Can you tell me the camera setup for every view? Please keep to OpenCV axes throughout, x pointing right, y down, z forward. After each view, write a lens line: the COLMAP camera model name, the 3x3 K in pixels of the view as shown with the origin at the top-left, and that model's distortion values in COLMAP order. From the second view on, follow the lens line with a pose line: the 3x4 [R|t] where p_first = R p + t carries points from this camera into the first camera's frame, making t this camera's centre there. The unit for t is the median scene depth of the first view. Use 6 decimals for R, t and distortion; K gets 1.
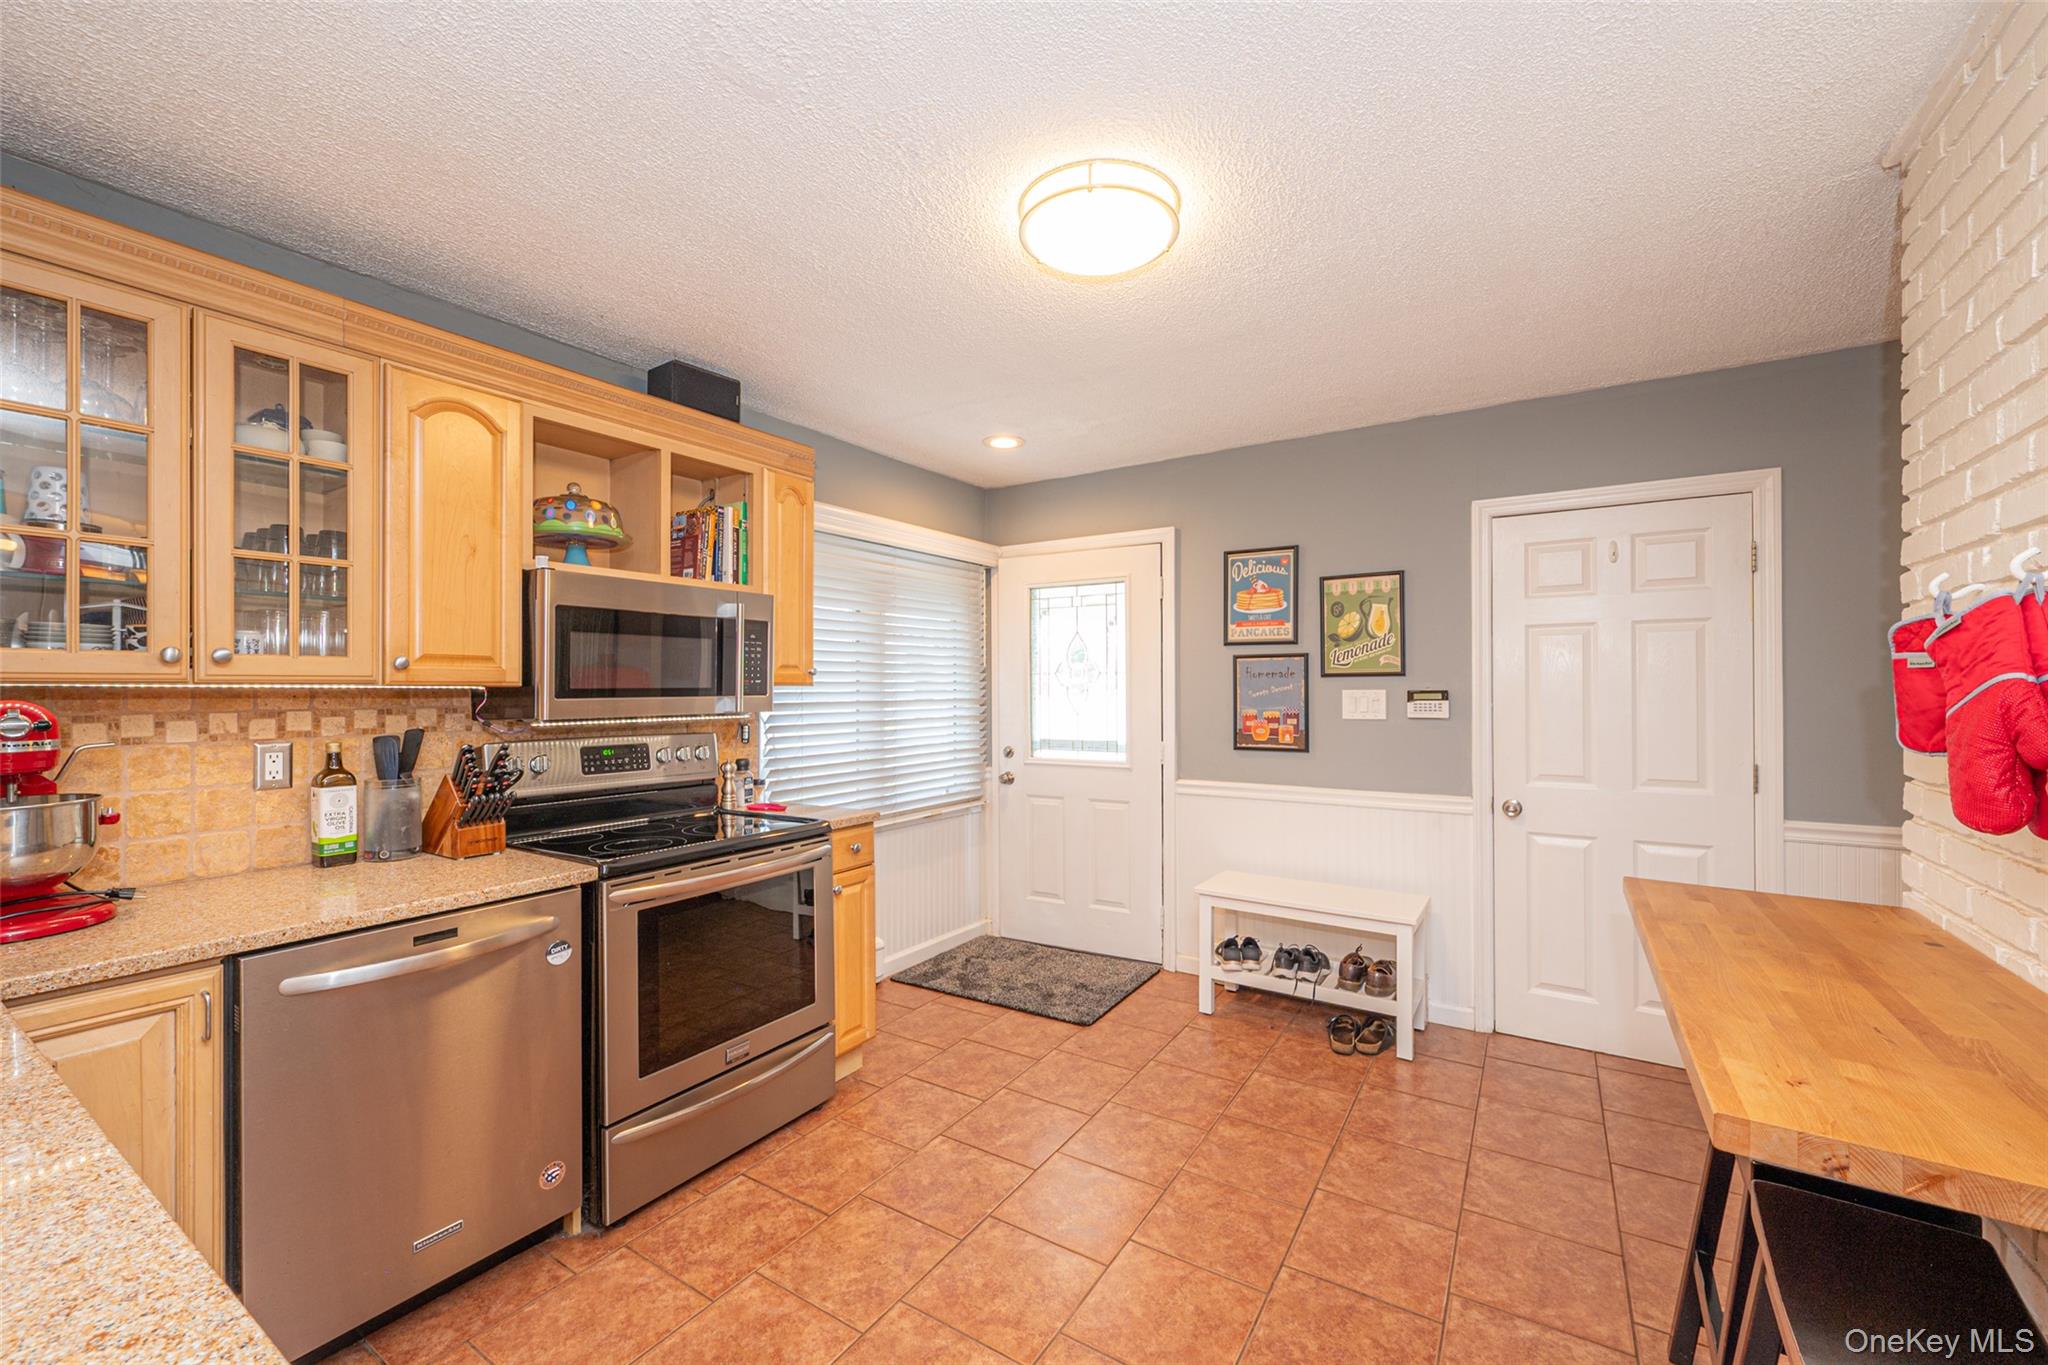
lens RADIAL K [[803.8, 0, 1045.0], [0, 803.8, 688.9], [0, 0, 1]] dist [-0.000132, 0.000005]
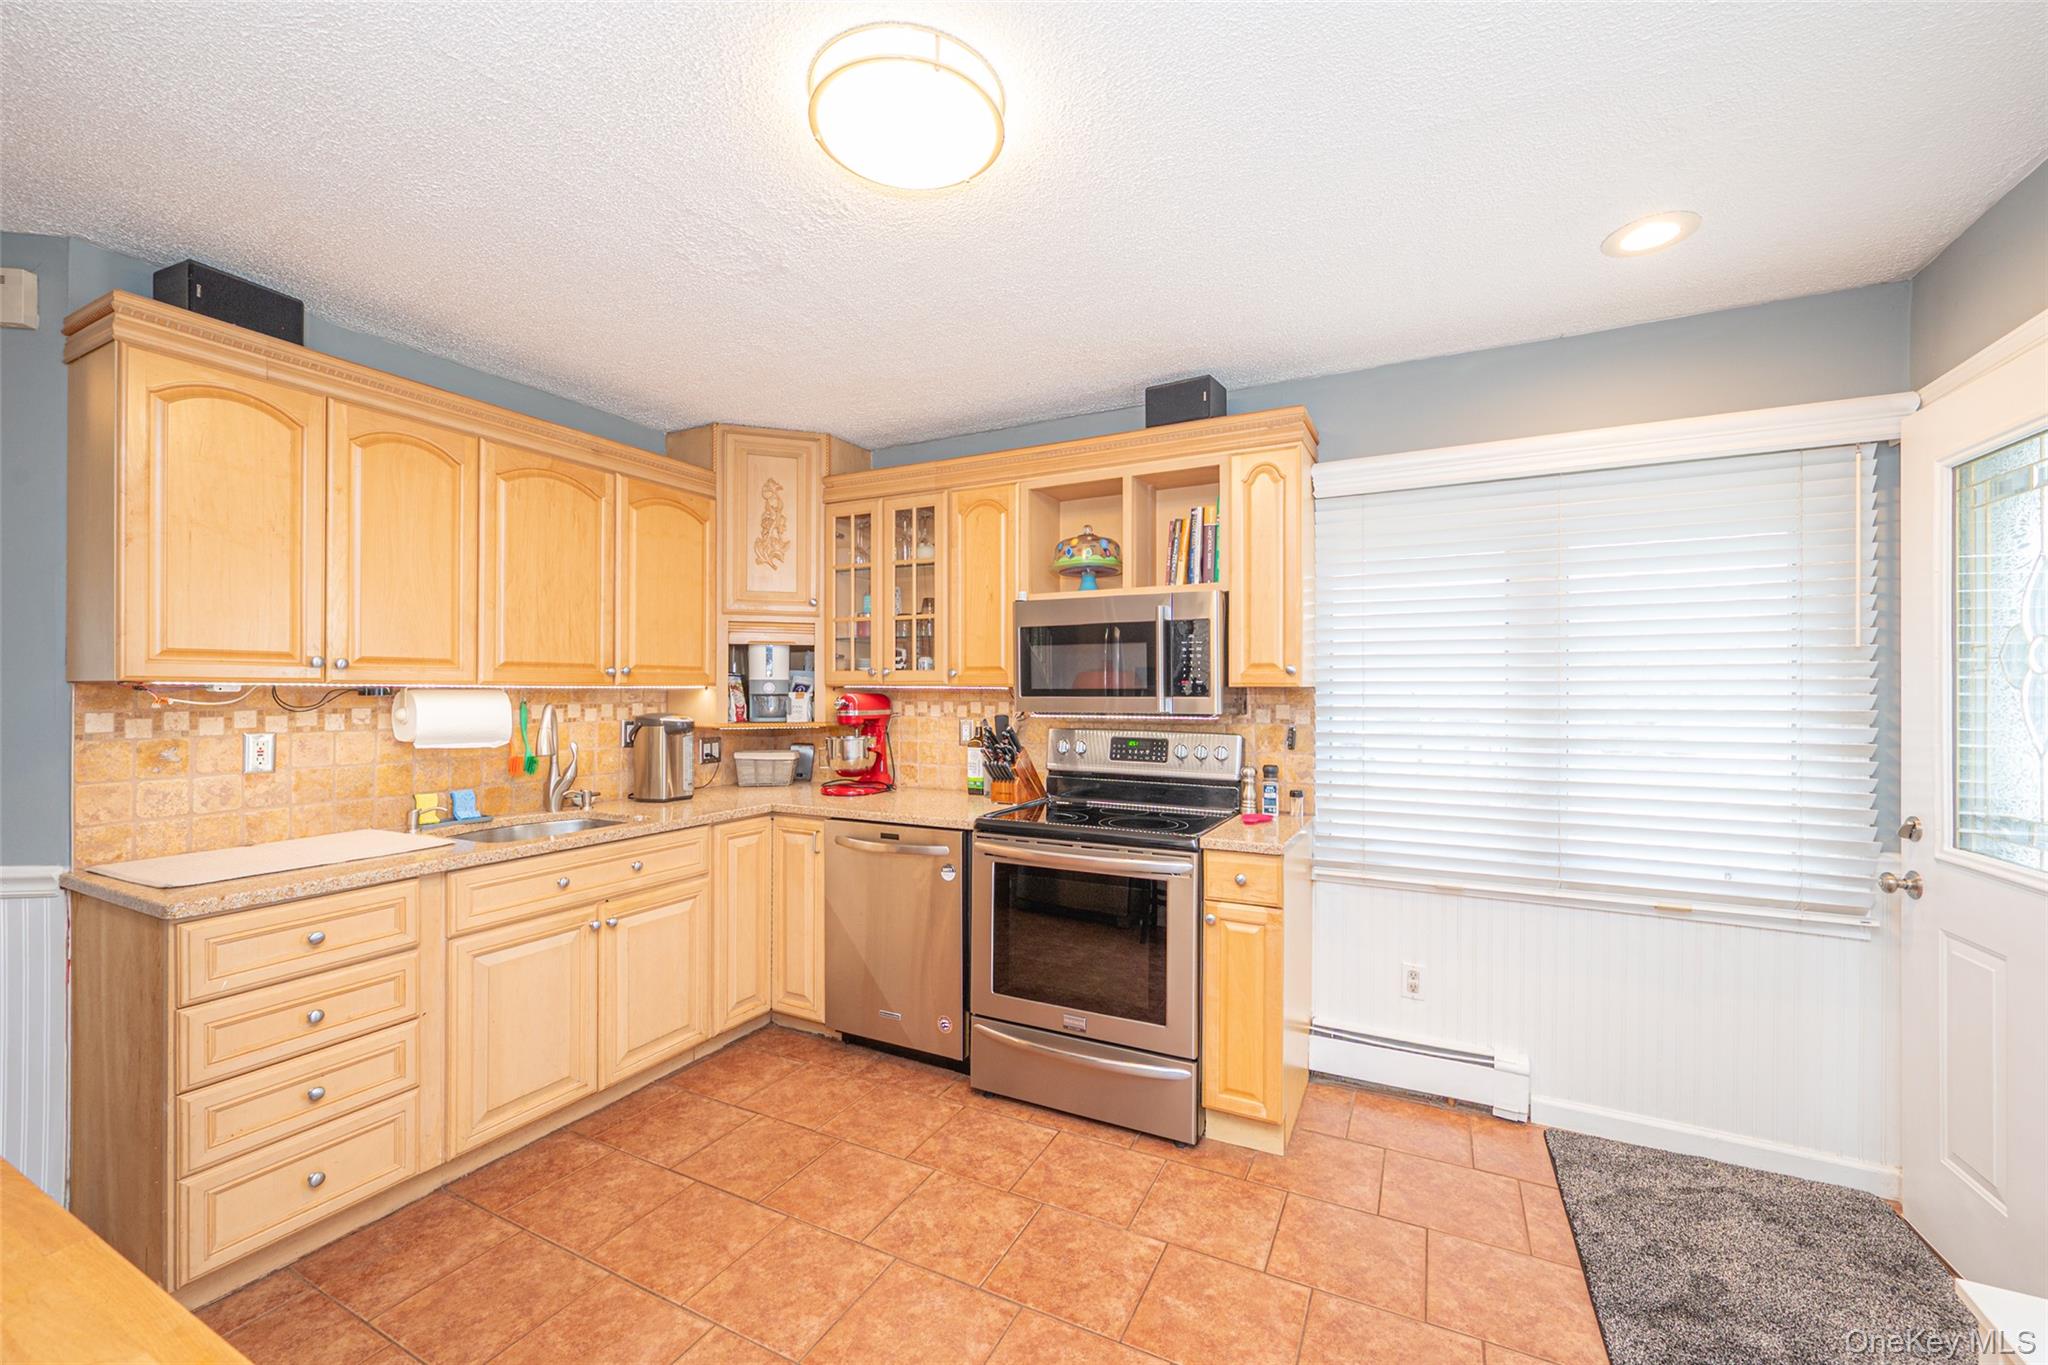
lens RADIAL K [[818.0, 0, 1014.0], [0, 818.0, 686.8], [0, 0, 1]] dist [-0.001105, 0.000120]
pose [[0.082846, 0.002381, -0.996559, 0.659359], [-0.001631, 0.999996, 0.002254, -0.006490], [0.996561, 0.001439, 0.082850, 0.758958]]
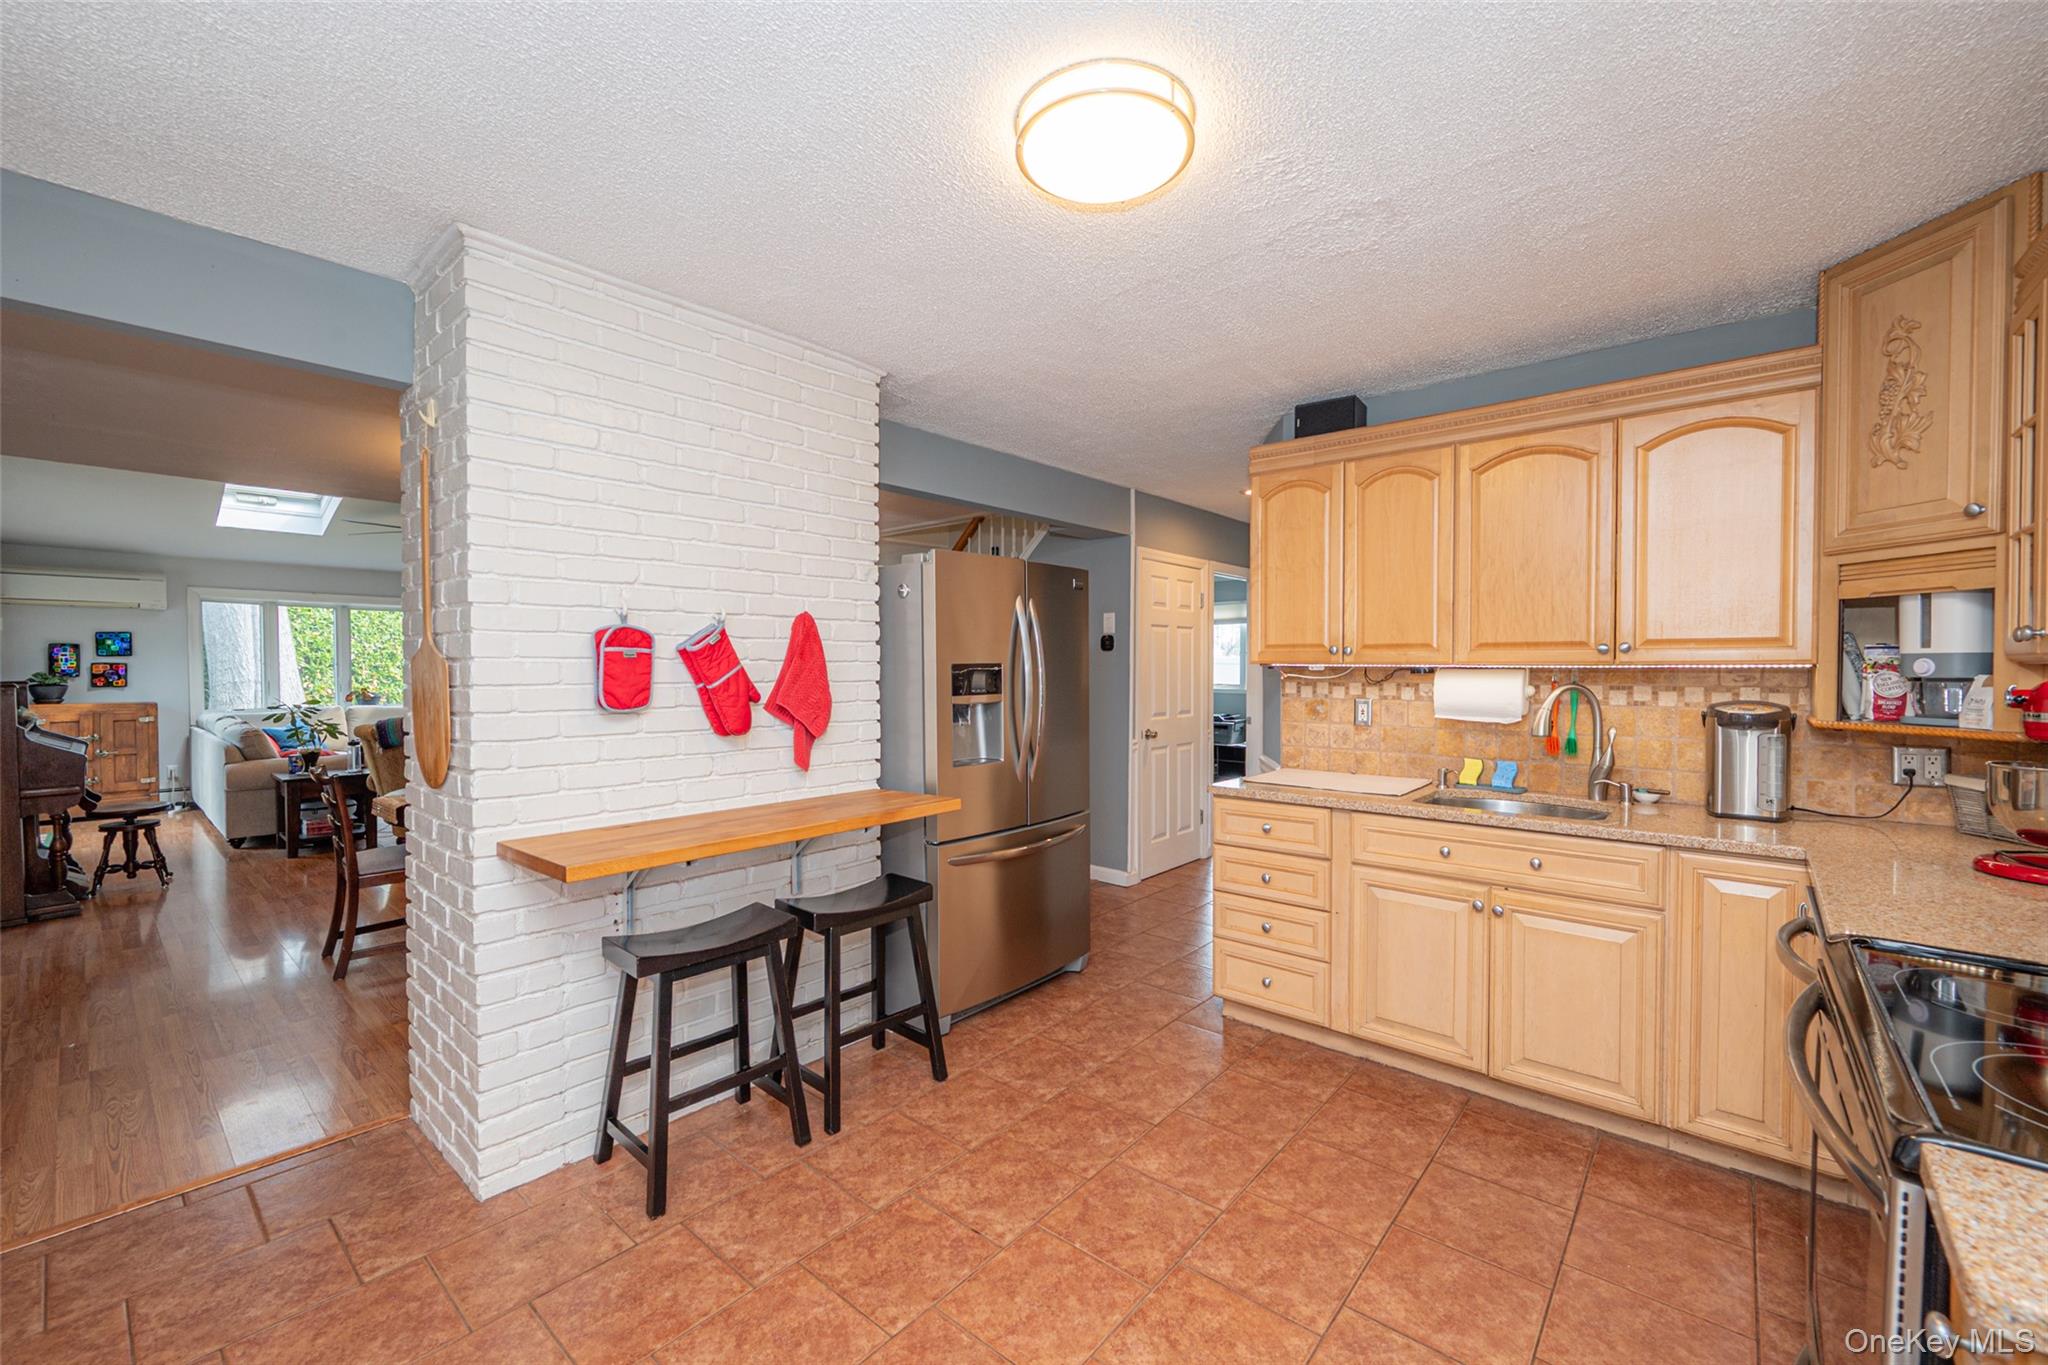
lens RADIAL K [[831.3, 0, 1052.7], [0, 831.3, 678.1], [0, 0, 1]] dist [-0.000605, -0.000035]
pose [[-0.990960, 0.002285, 0.134140, -0.003675], [0.004139, 0.999900, 0.013538, -0.005015], [-0.134095, 0.013971, -0.990870, 1.407200]]
